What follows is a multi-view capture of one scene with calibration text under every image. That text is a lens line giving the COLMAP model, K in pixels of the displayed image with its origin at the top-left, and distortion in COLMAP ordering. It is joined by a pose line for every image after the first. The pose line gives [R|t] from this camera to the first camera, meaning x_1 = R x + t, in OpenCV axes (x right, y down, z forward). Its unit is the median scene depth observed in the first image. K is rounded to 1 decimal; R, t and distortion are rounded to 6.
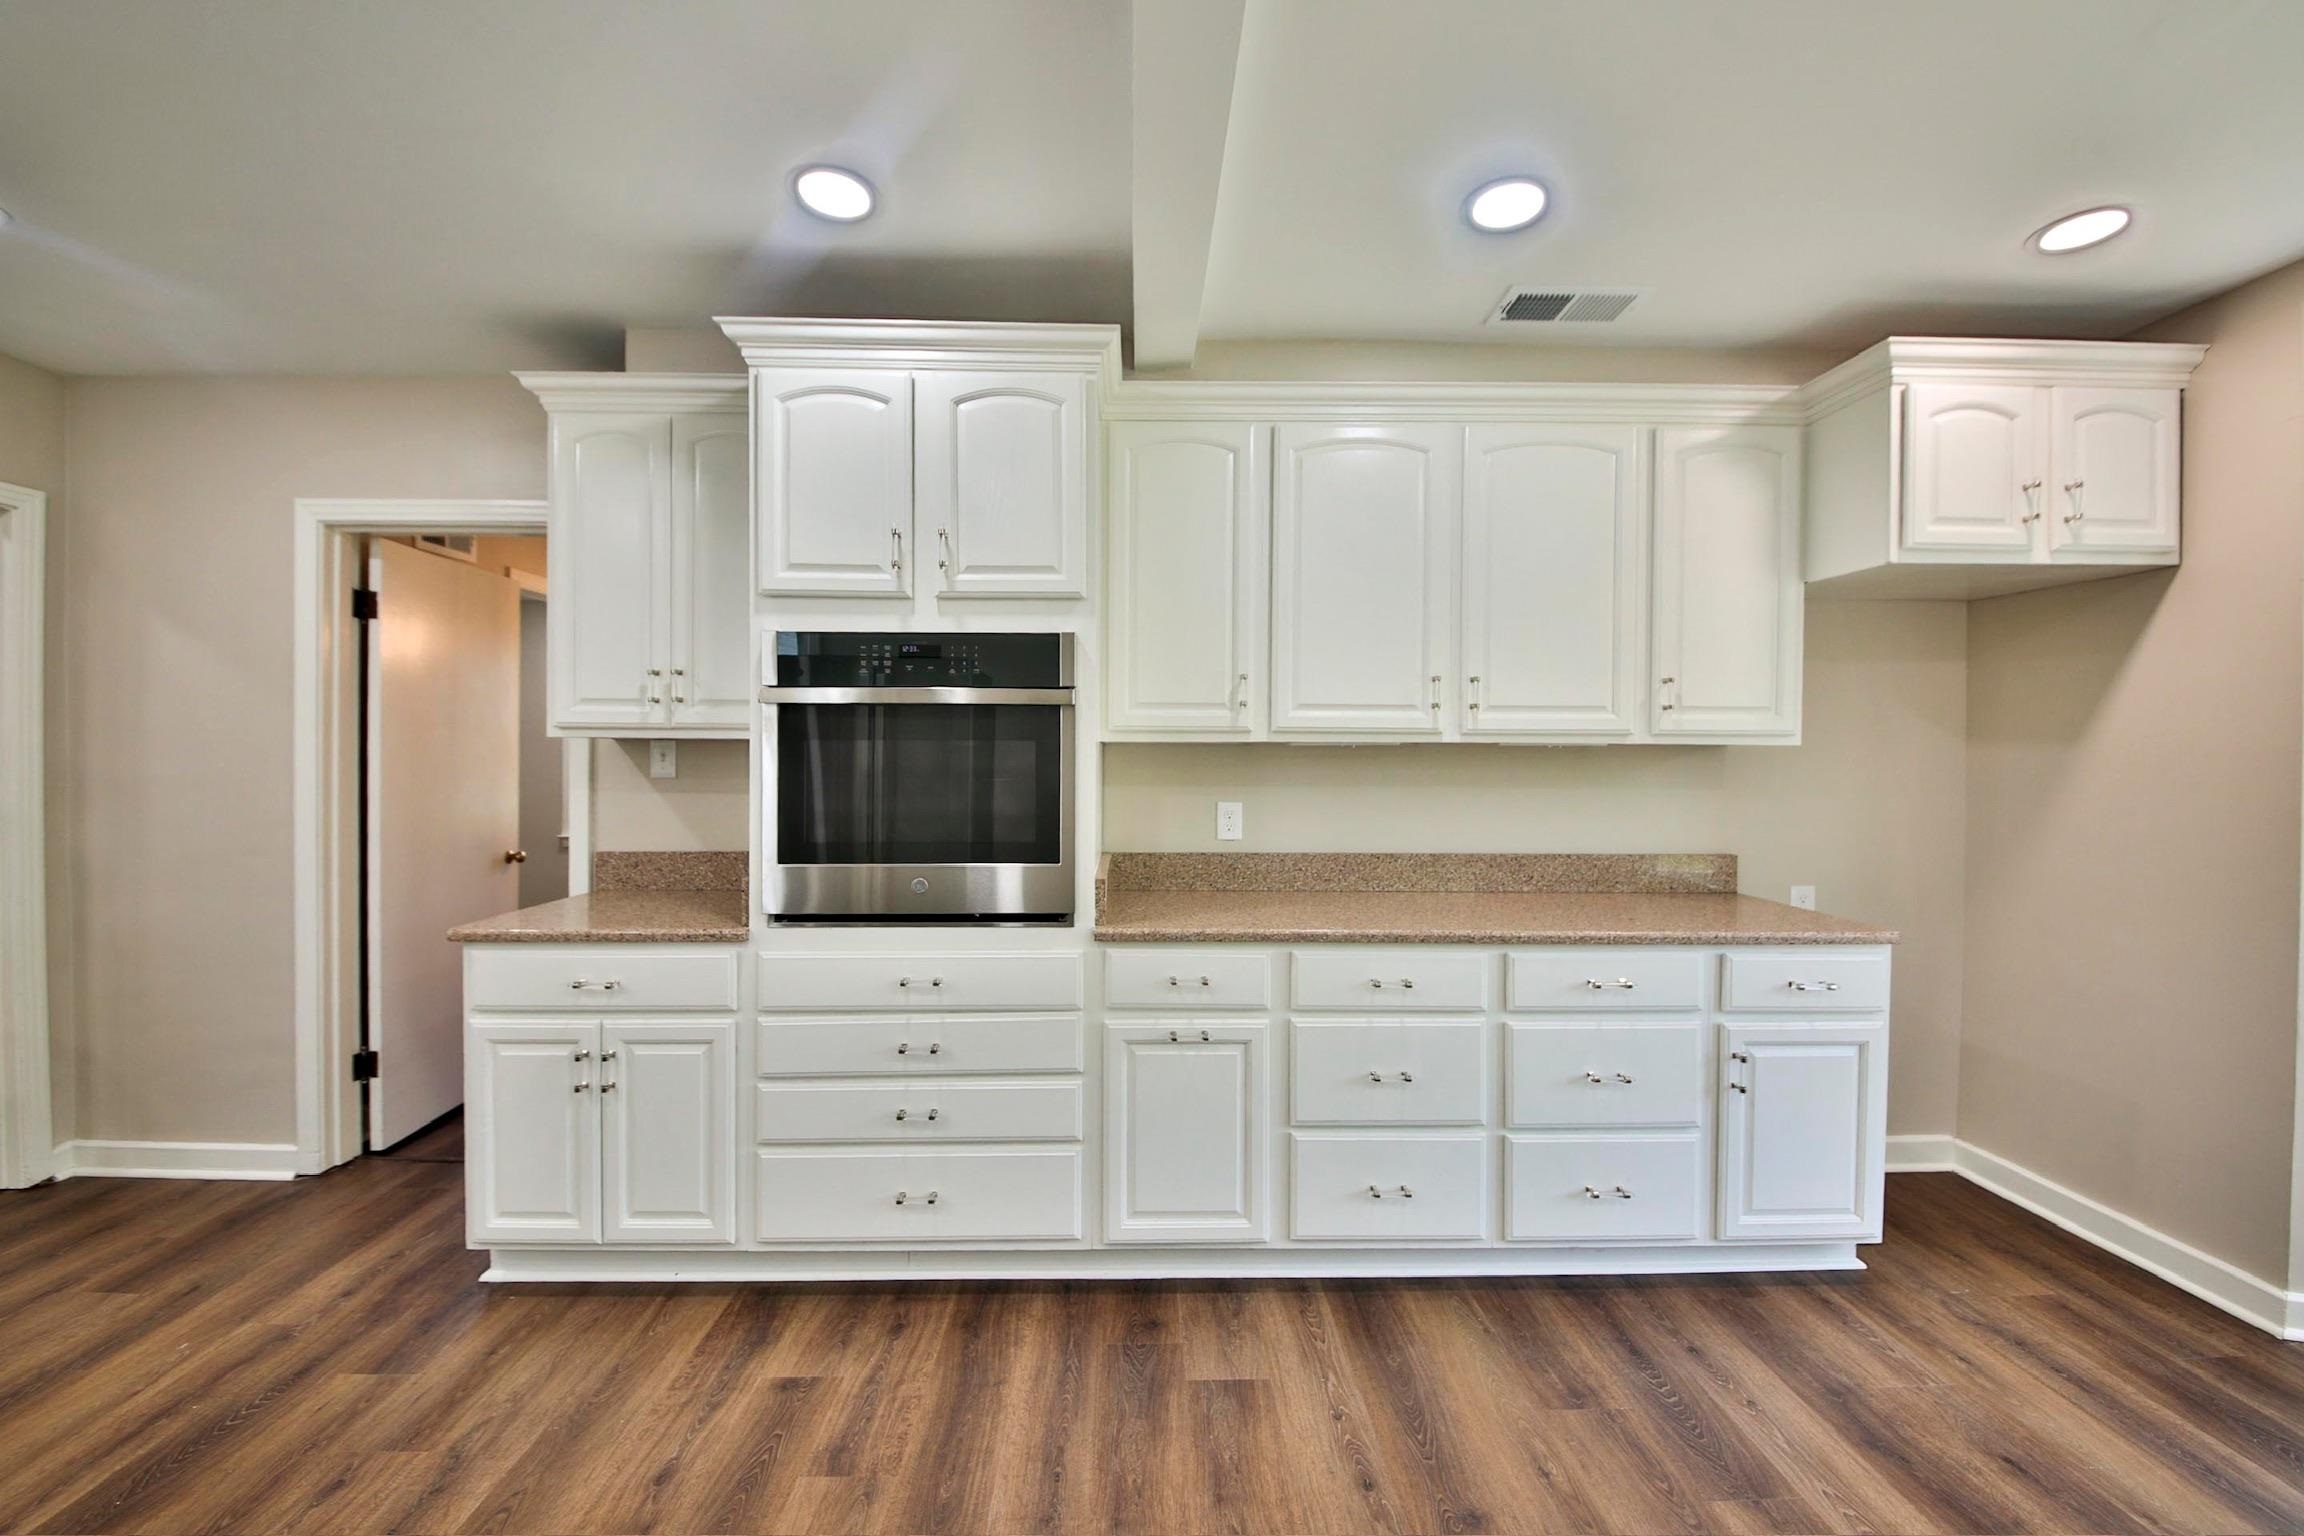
lens RADIAL K [[903.5, 0, 1168.2], [0, 903.5, 774.8], [0, 0, 1]] dist [-0.014409, -0.002060]
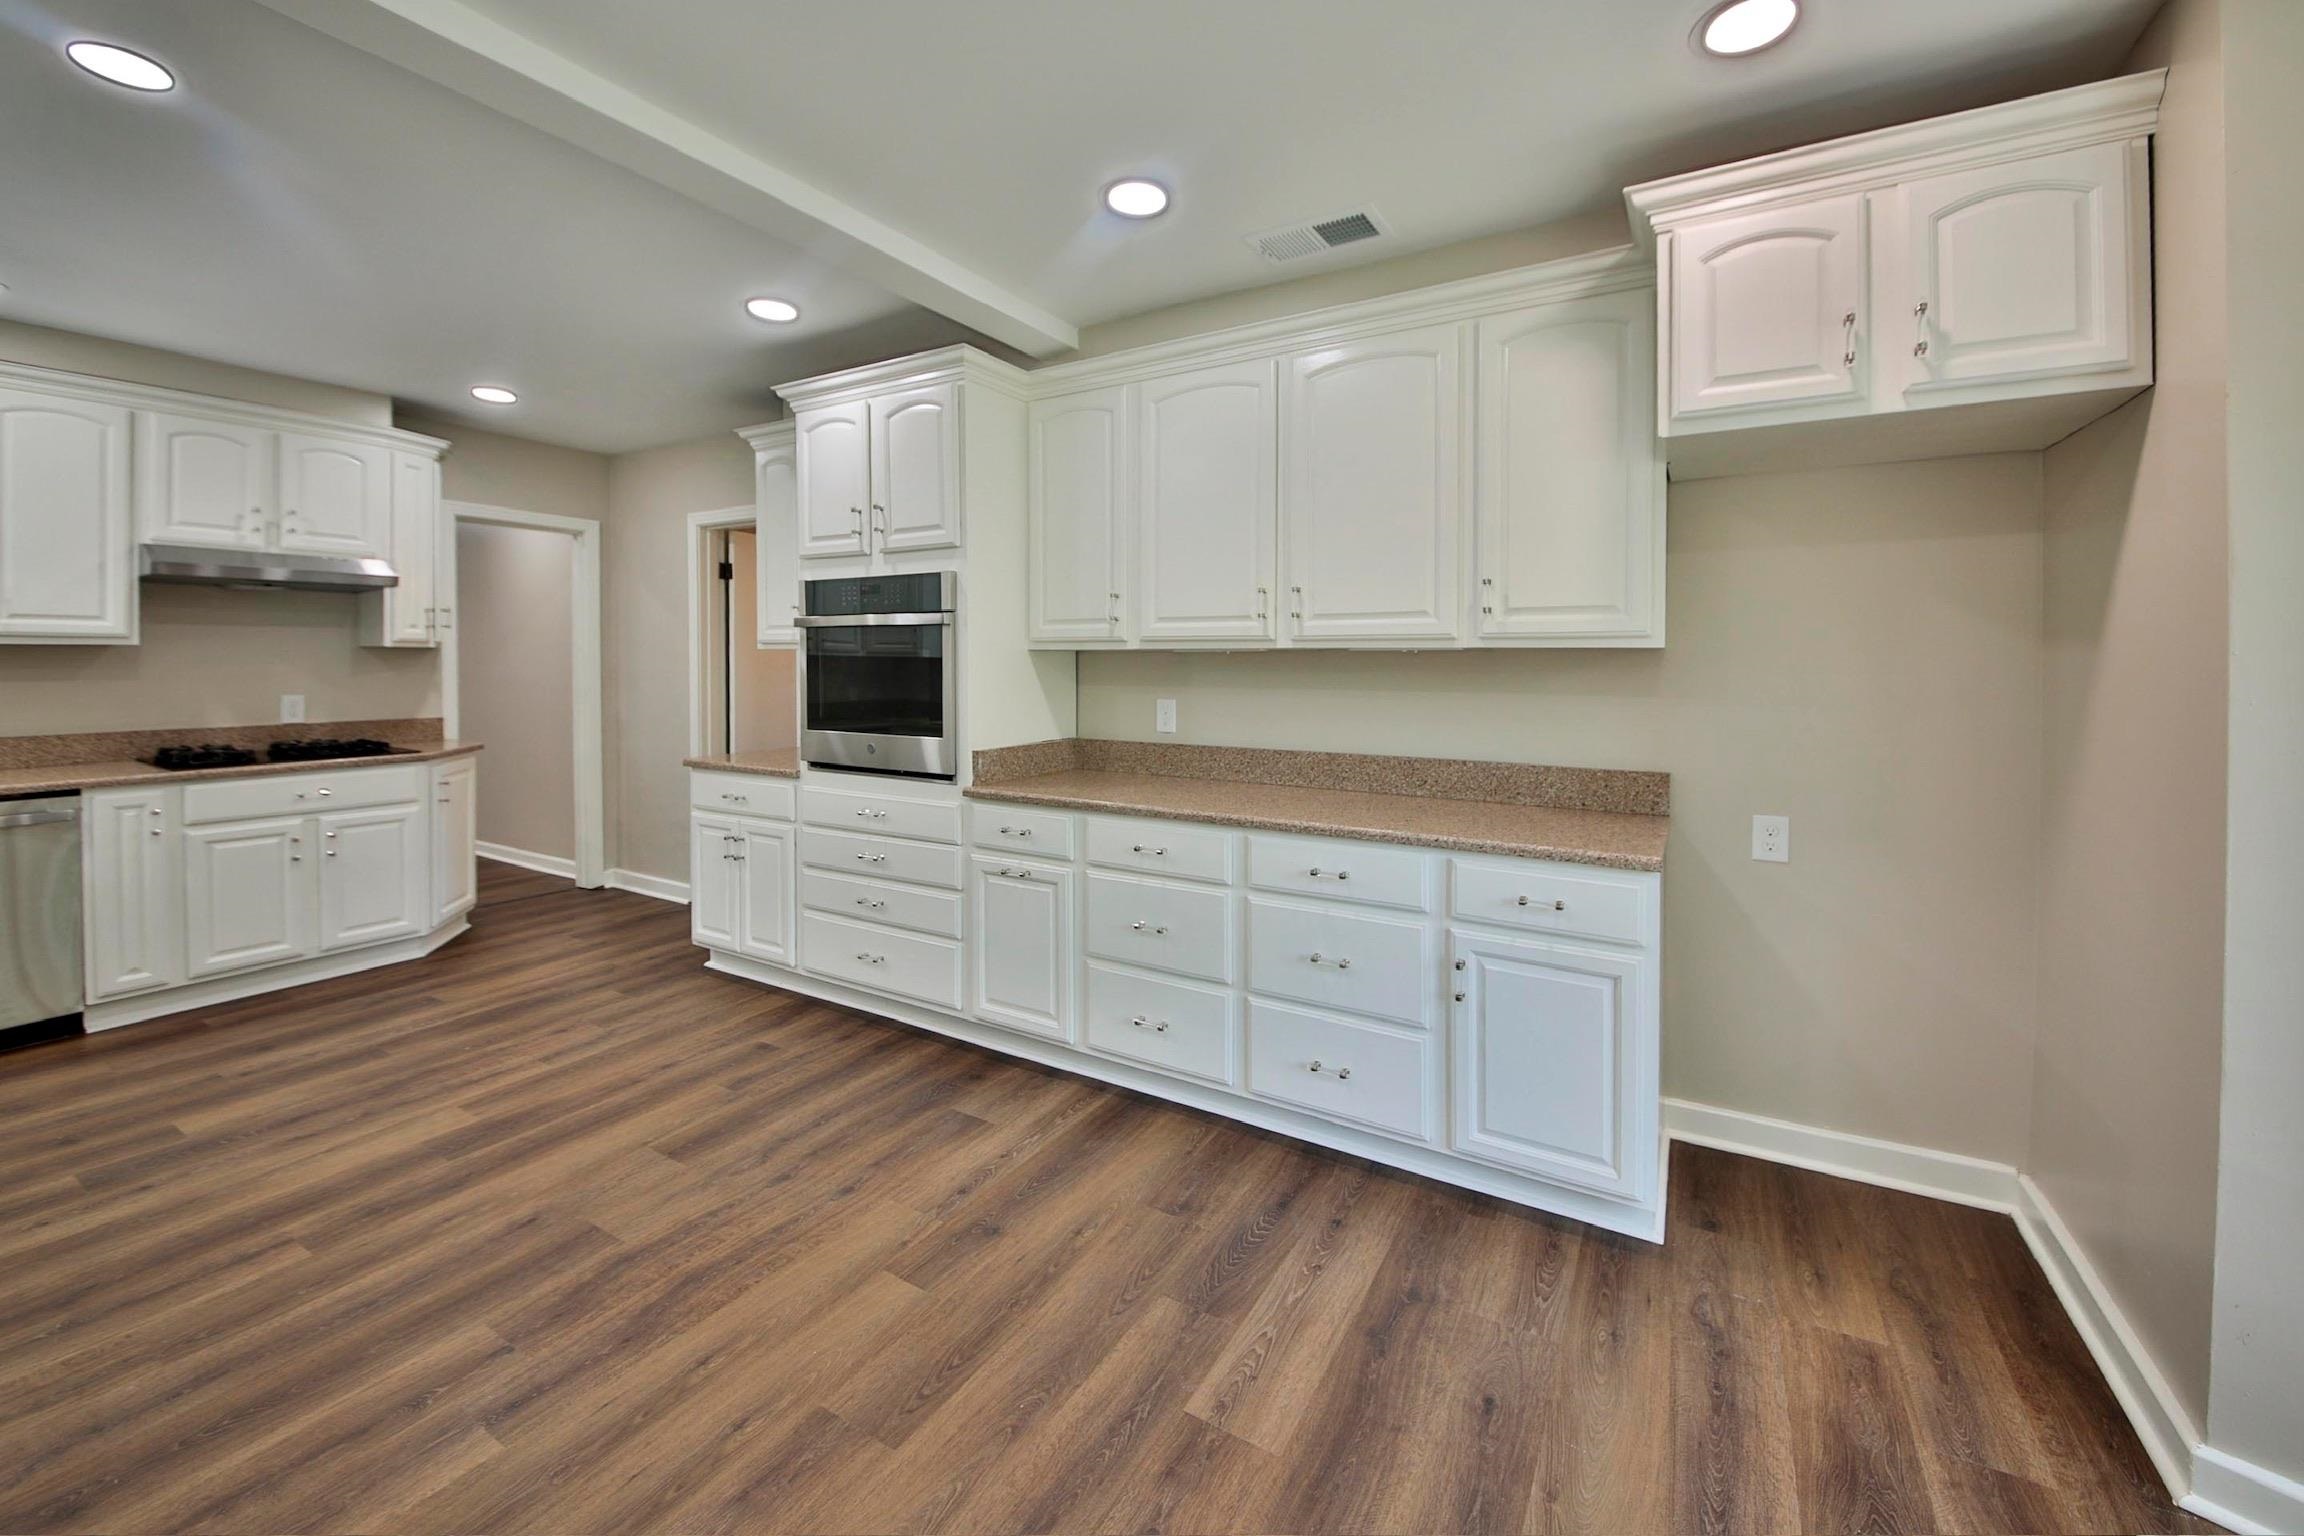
lens RADIAL K [[903.5, 0, 1196.6], [0, 903.5, 696.9], [0, 0, 1]] dist [-0.014409, -0.002060]
pose [[0.856526, 0.019144, -0.515749, 0.890194], [-0.011320, 0.999768, 0.018310, 0.005257], [0.515980, -0.009845, 0.856544, 0.007528]]
